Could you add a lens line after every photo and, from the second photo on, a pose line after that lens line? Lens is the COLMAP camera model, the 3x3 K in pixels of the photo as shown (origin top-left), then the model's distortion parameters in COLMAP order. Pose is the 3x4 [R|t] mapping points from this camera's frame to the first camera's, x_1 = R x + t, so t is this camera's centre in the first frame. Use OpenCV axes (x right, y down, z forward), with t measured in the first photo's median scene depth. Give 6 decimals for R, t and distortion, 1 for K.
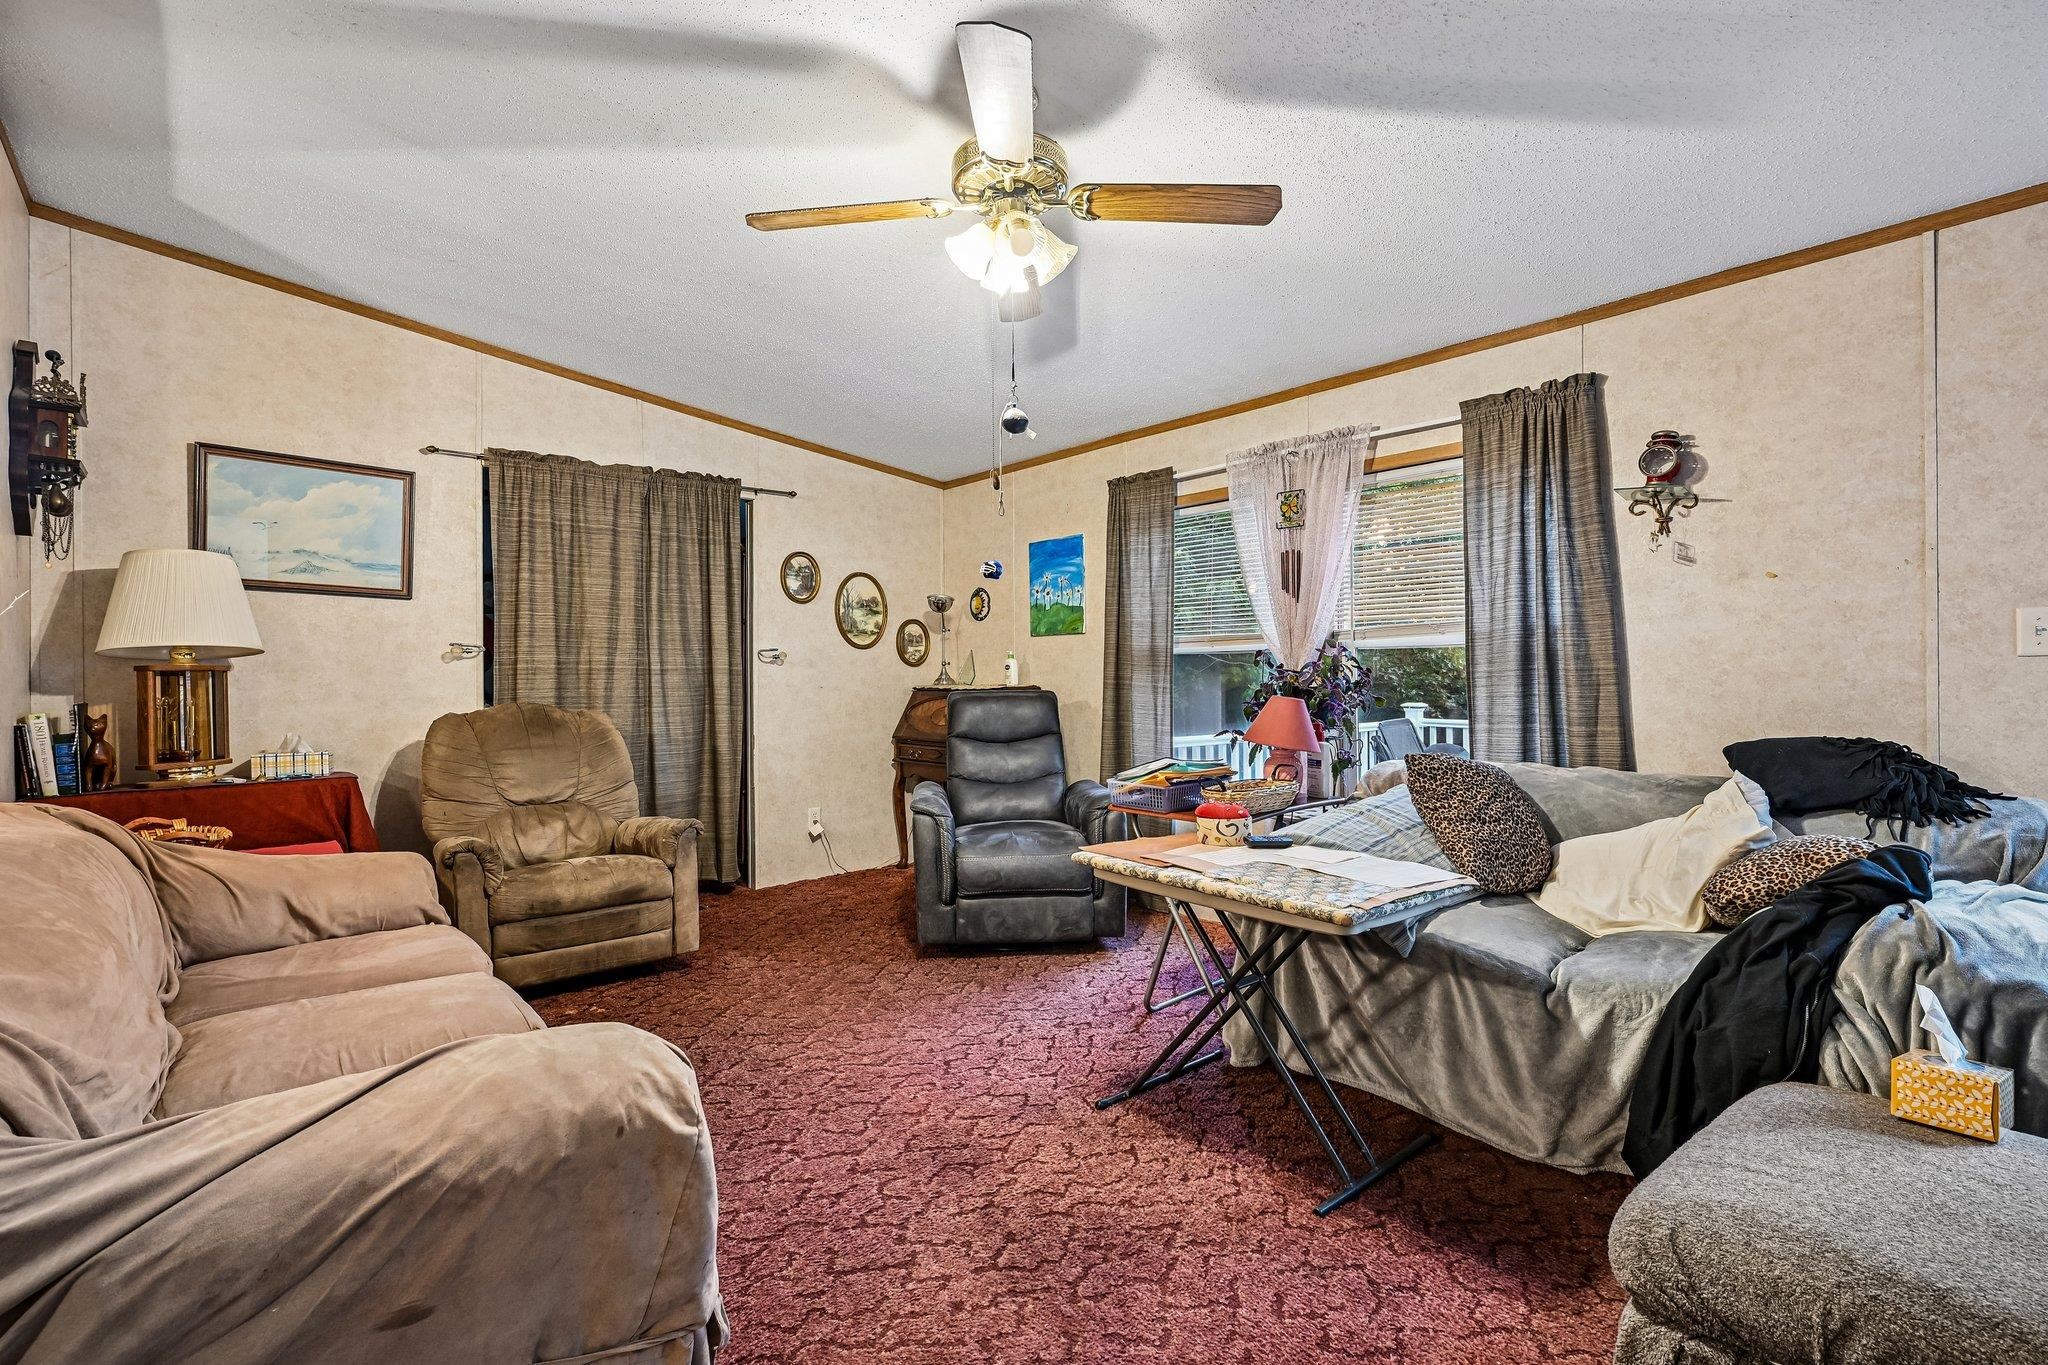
lens RADIAL K [[914.7, 0, 1018.4], [0, 914.7, 686.5], [0, 0, 1]] dist [-0.002111, 0.001616]
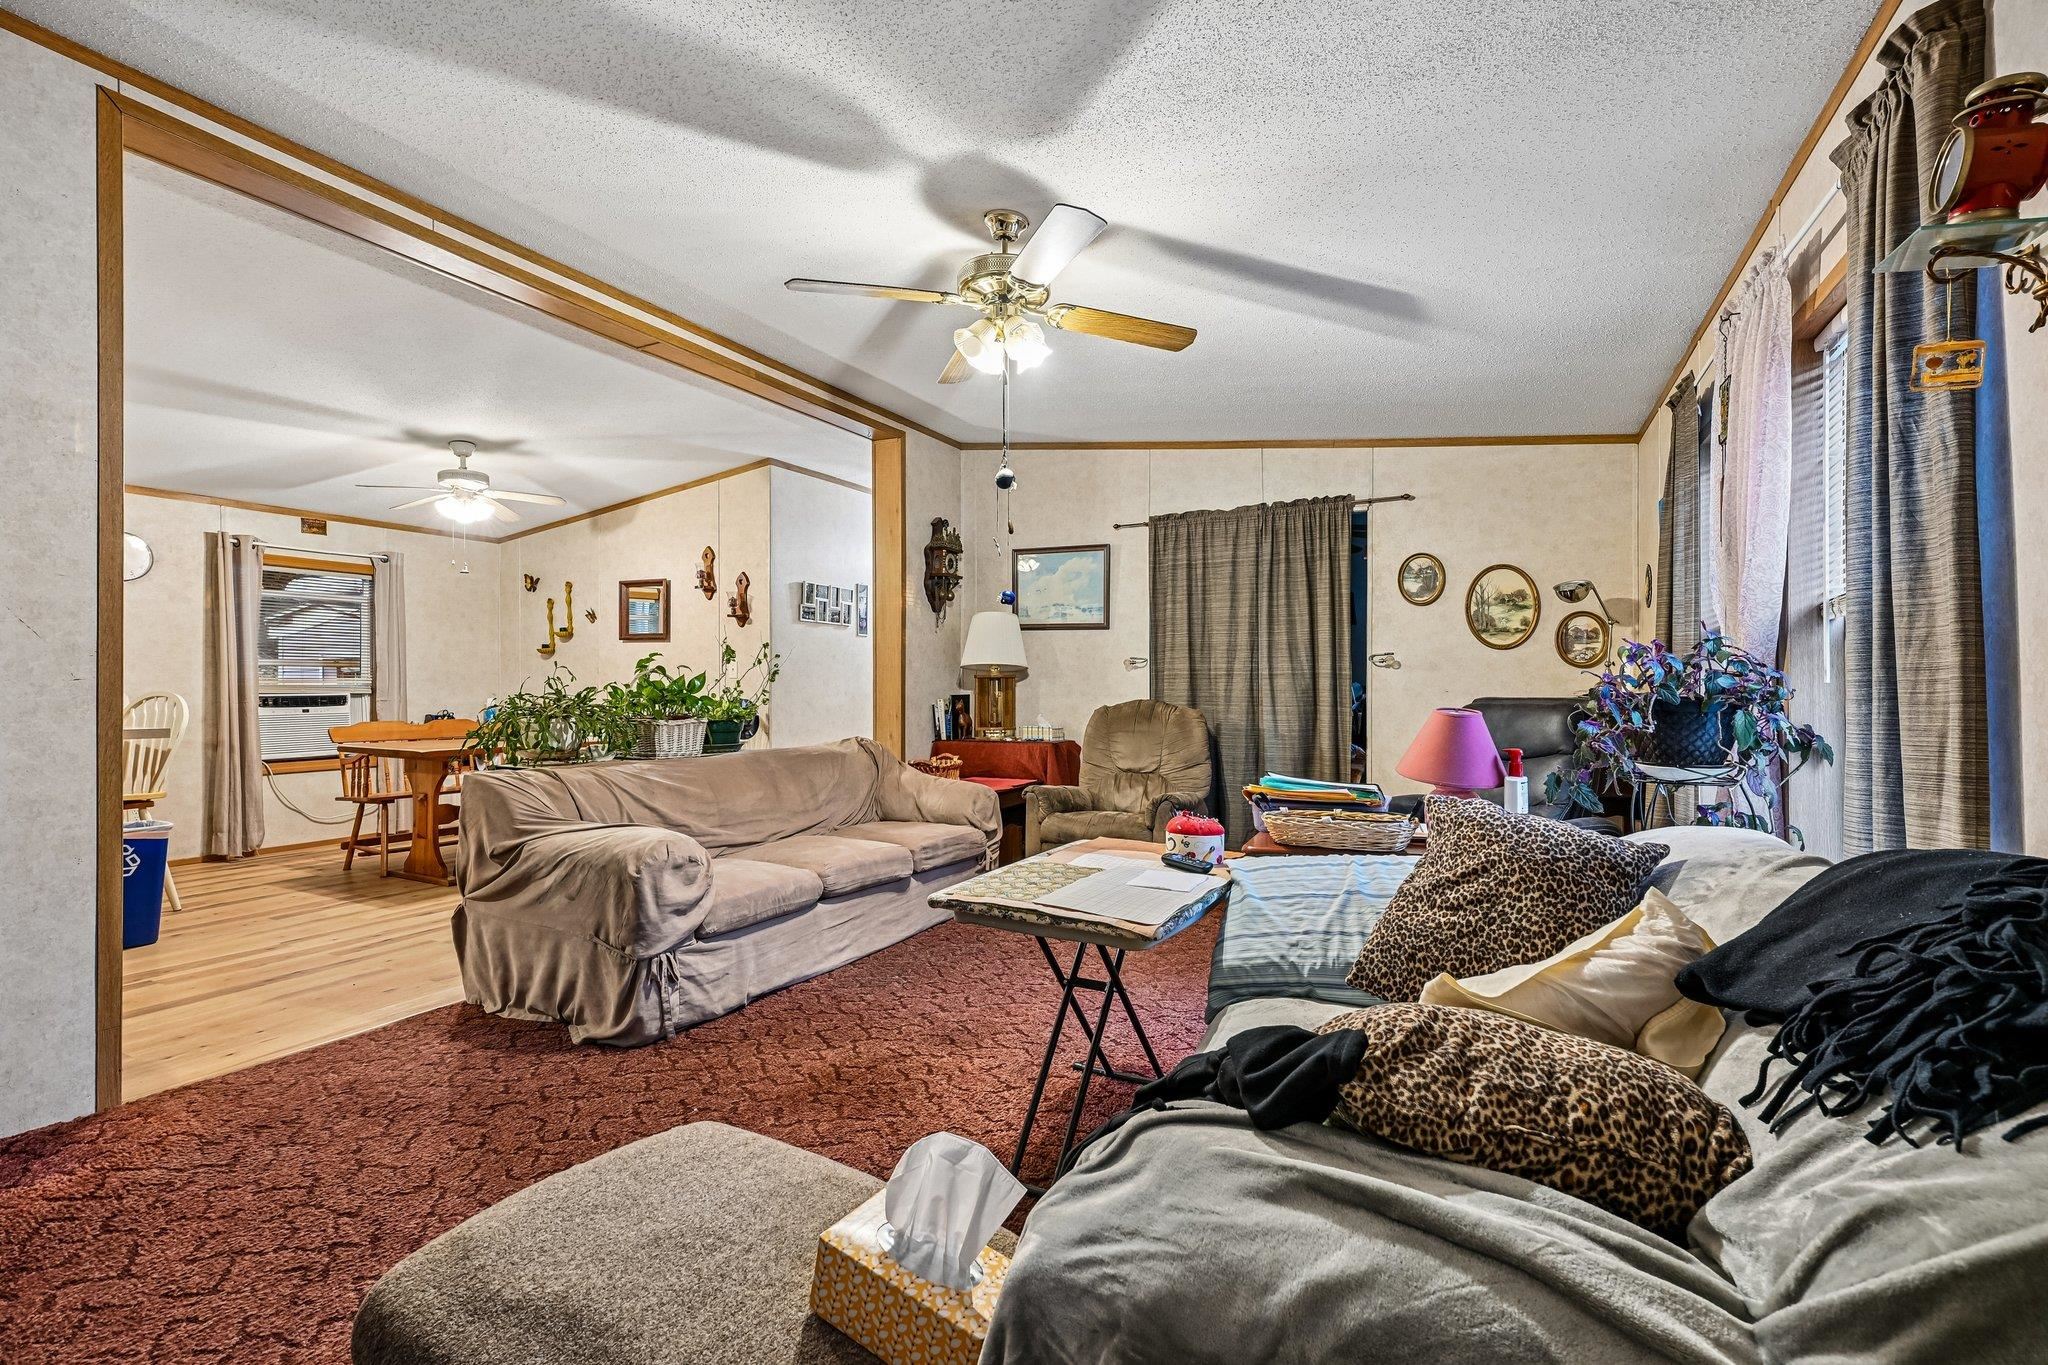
lens RADIAL K [[914.7, 0, 1031.8], [0, 914.7, 687.3], [0, 0, 1]] dist [-0.002111, 0.001616]
pose [[0.371579, 0.007209, -0.928373, 0.580909], [-0.007920, 0.999958, 0.004595, -0.004974], [0.928368, 0.005646, 0.371620, 0.280310]]
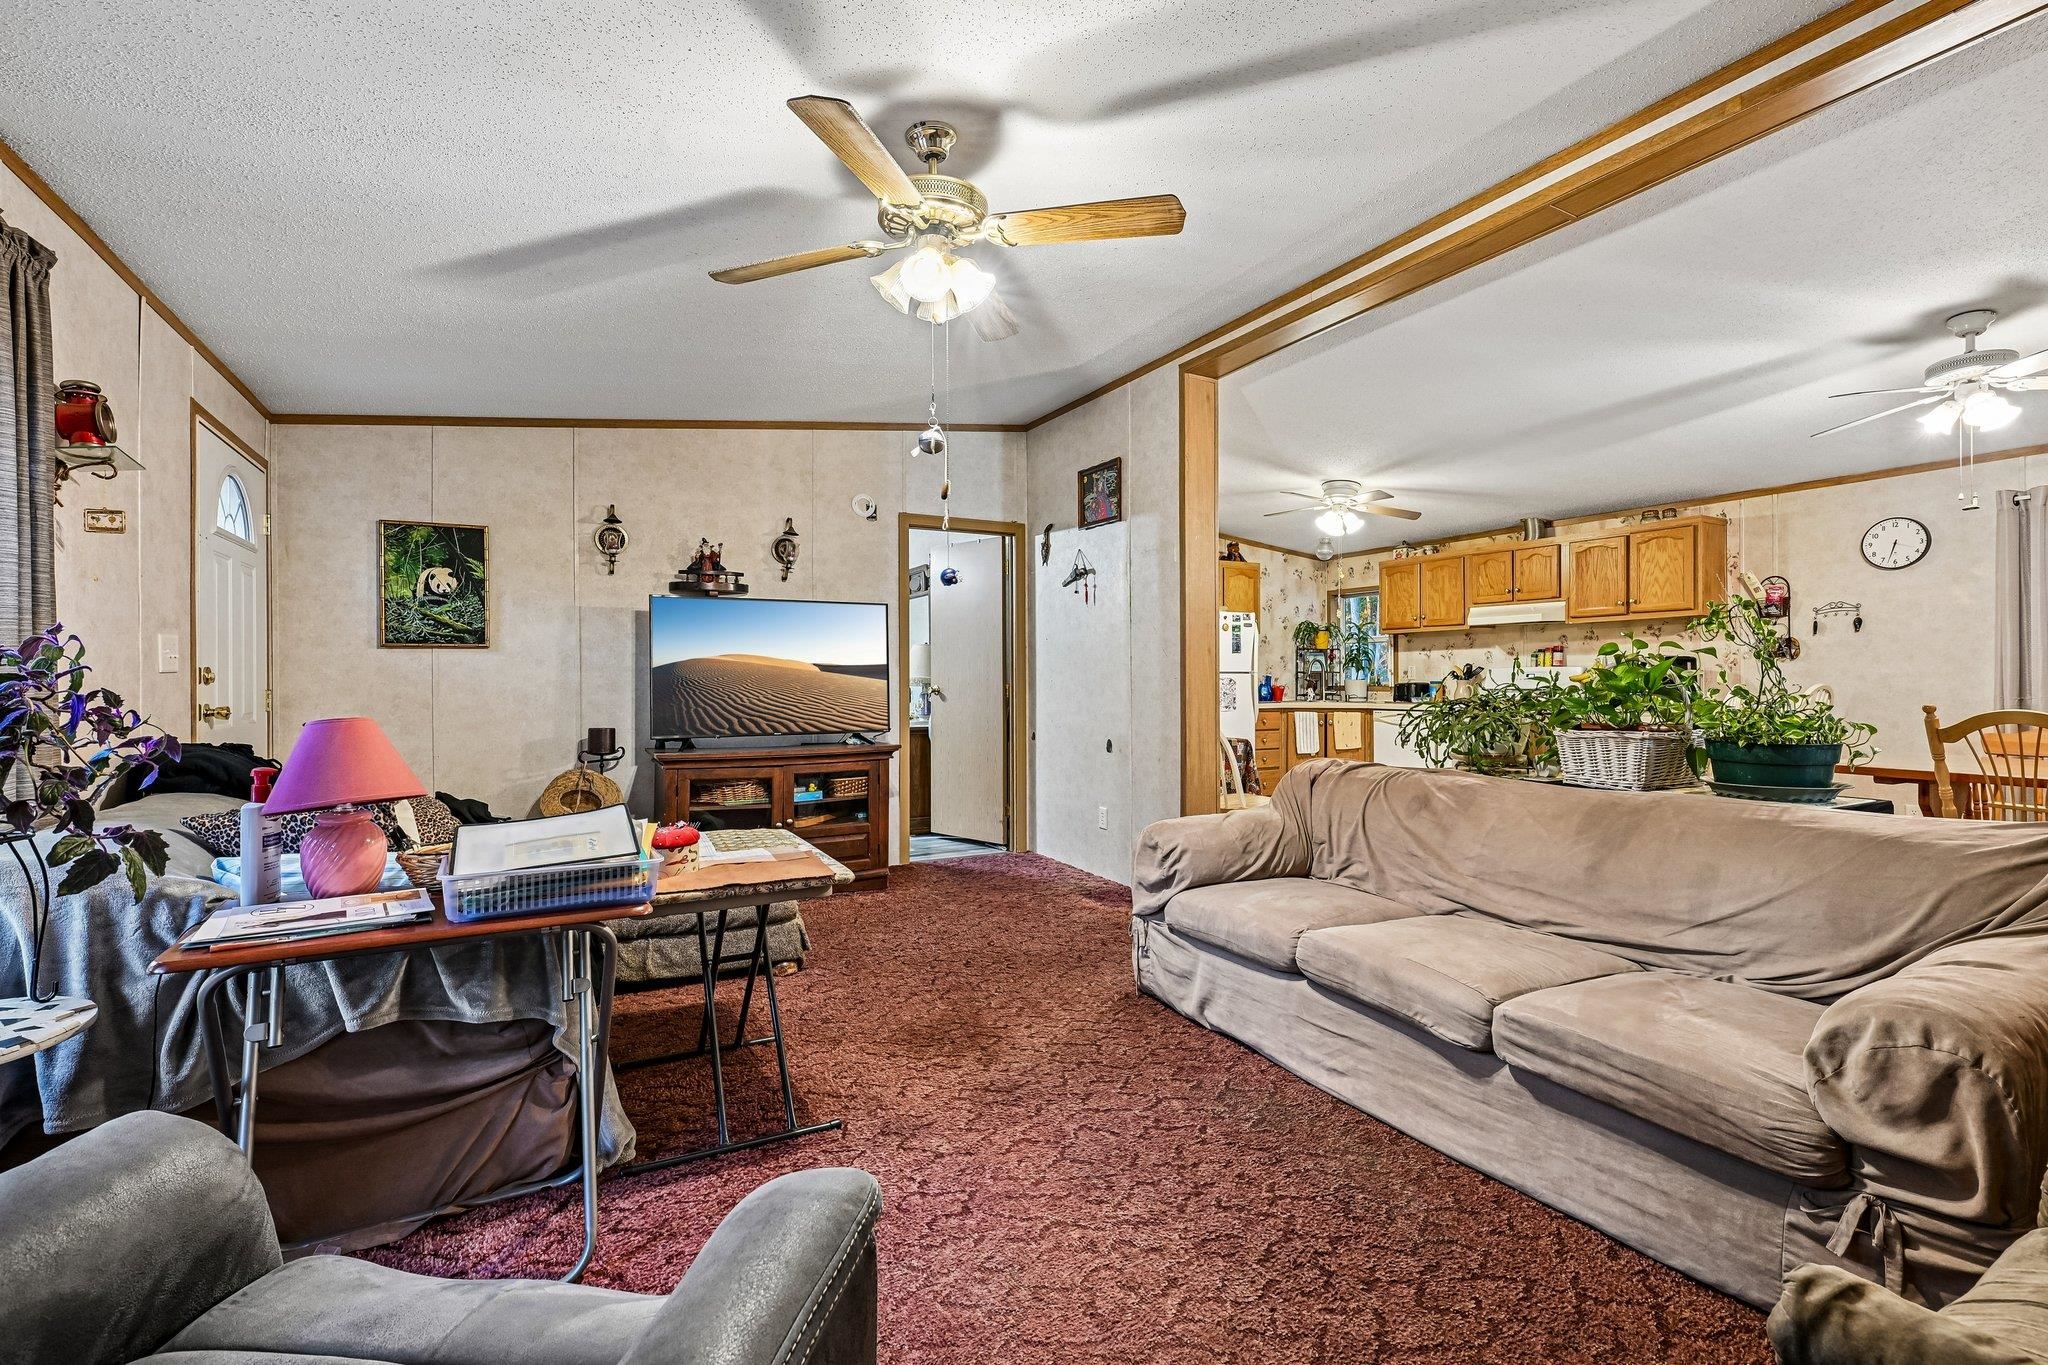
lens RADIAL K [[914.7, 0, 1021.3], [0, 914.7, 681.7], [0, 0, 1]] dist [-0.002111, 0.001616]
pose [[-0.973651, 0.010375, 0.227806, -0.171944], [0.012274, 0.999901, 0.006924, -0.008534], [-0.227712, 0.009538, -0.973682, 0.999642]]
